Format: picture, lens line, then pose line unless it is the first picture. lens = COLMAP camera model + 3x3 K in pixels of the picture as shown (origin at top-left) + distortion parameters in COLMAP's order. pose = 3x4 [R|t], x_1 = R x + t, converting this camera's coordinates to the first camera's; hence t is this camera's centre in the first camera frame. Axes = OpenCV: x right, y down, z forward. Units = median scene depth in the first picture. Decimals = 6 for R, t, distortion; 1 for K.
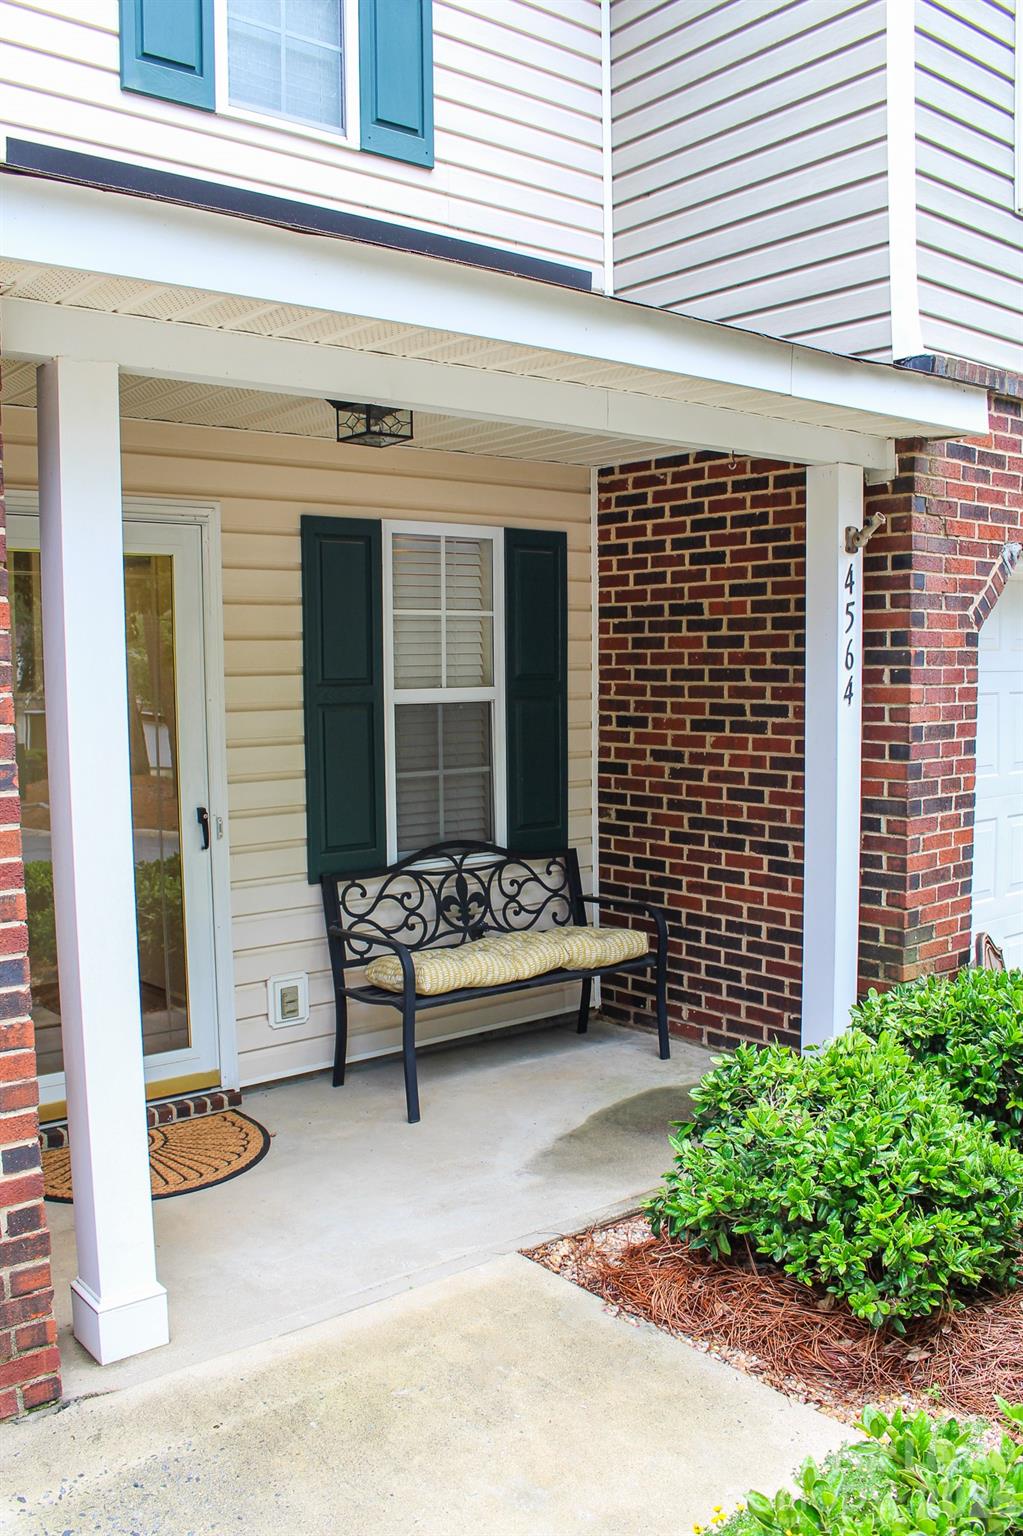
lens RADIAL K [[1302.8, 0, 514.2], [0, 1302.8, 751.4], [0, 0, 1]] dist [-0.104055, 0.019226]
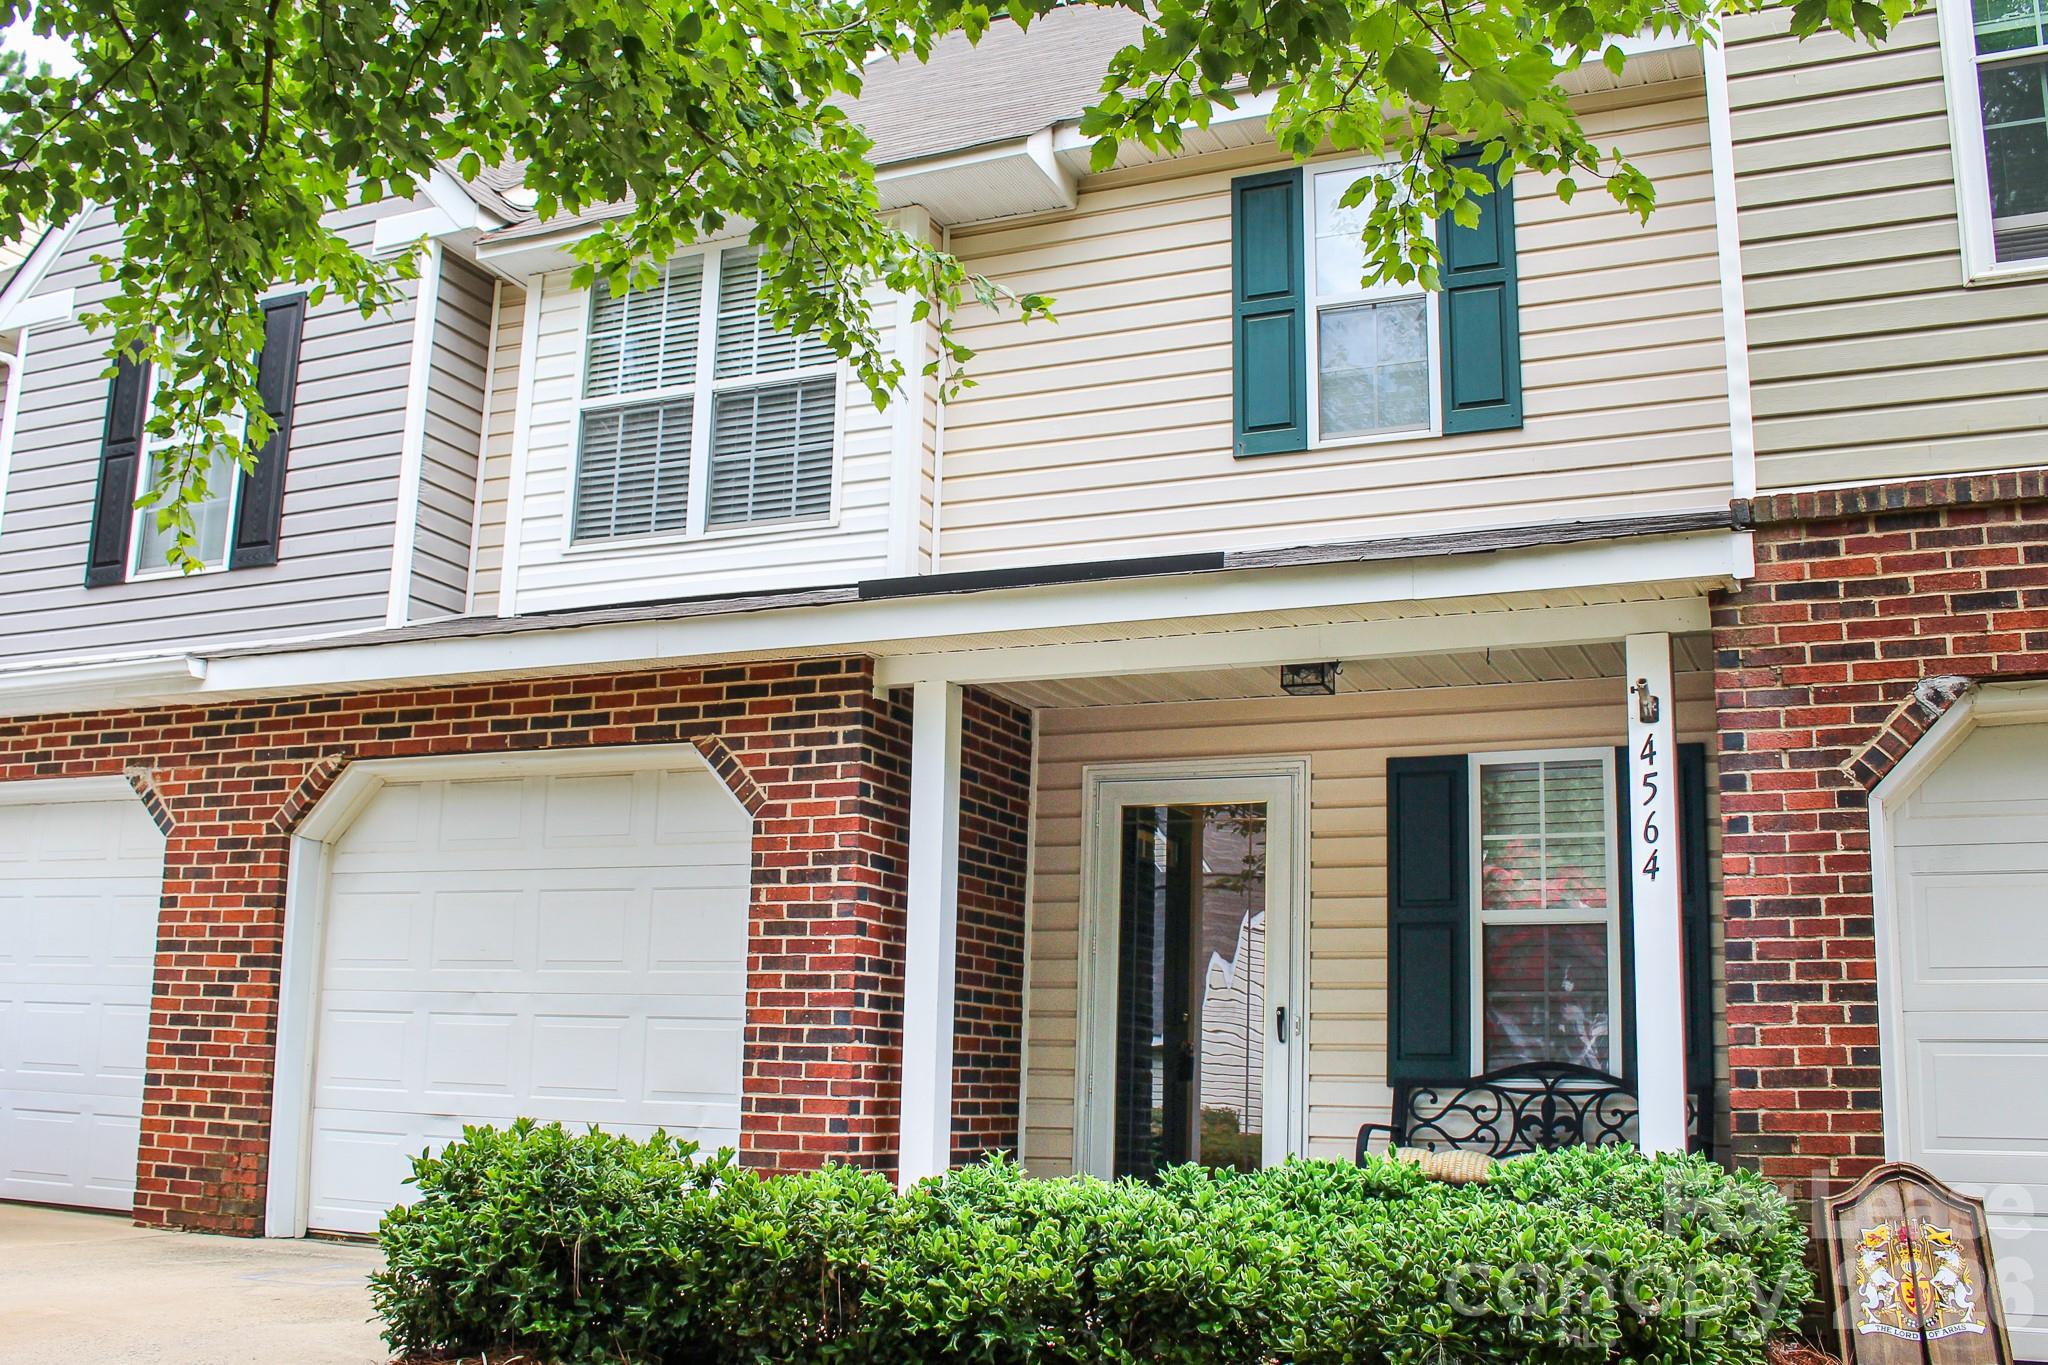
lens RADIAL K [[1737.0, 0, 1018.2], [0, 1737.0, 698.0], [0, 0, 1]] dist [-0.104055, 0.019226]
pose [[0.488945, -0.156267, -0.858204, 0.994817], [-0.083526, 0.970916, -0.224378, 0.136126], [0.868307, 0.181391, 0.461672, -0.002907]]
